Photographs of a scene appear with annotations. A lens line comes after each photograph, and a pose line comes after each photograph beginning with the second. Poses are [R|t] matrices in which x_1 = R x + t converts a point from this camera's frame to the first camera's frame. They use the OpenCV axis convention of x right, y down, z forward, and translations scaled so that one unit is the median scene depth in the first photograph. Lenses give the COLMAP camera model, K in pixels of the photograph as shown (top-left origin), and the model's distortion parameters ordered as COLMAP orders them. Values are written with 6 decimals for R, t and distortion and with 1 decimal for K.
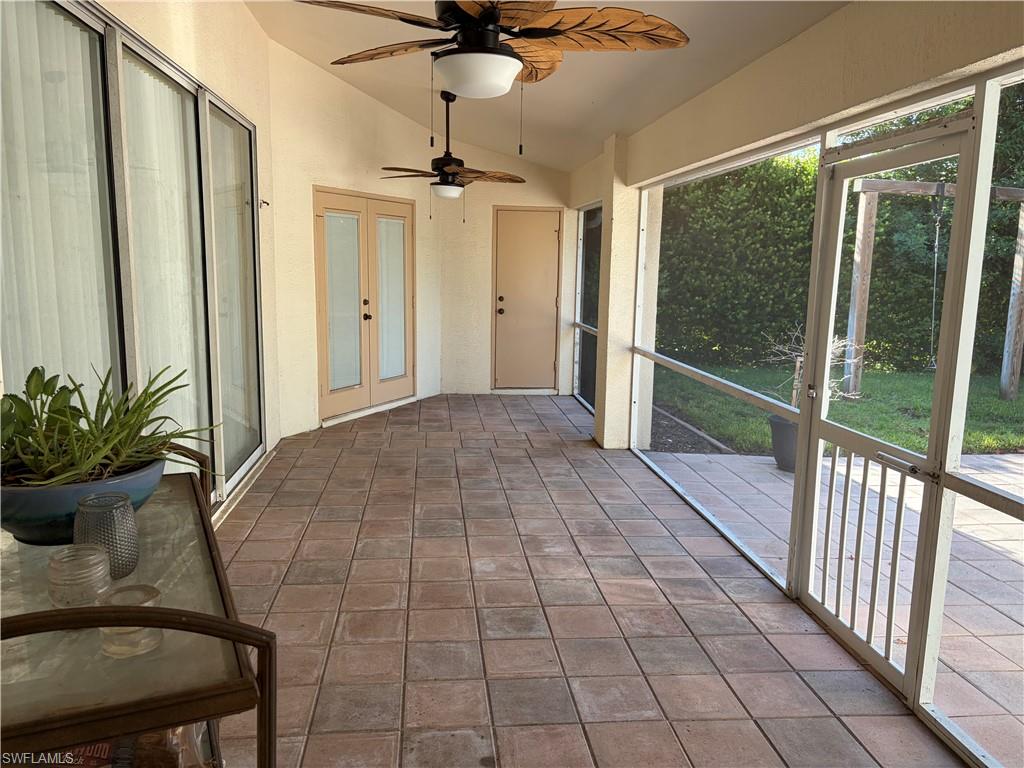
lens RADIAL K [[770.7, 0, 512.1], [0, 770.7, 383.1], [0, 0, 1]] dist [0.019521, -0.004755]
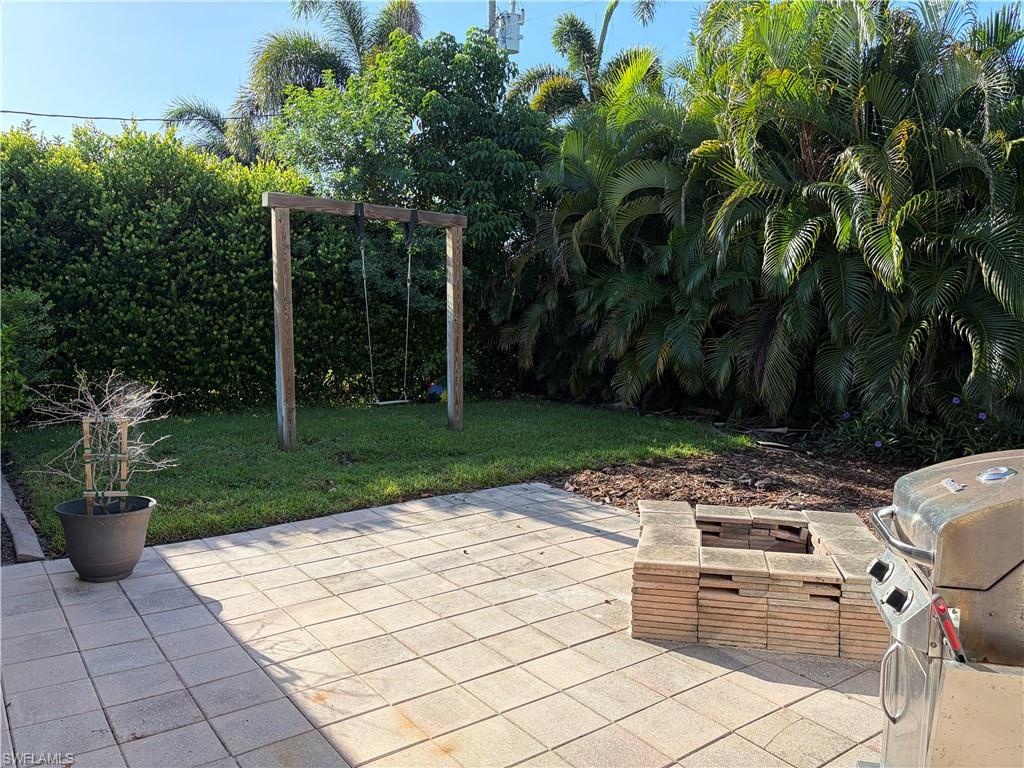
lens RADIAL K [[770.7, 0, 510.9], [0, 770.7, 386.2], [0, 0, 1]] dist [0.019521, -0.004755]
pose [[0.863279, -0.067682, 0.500168, 0.175518], [0.088652, 0.995896, -0.018248, -0.006975], [-0.496880, 0.060094, 0.865736, 0.099697]]
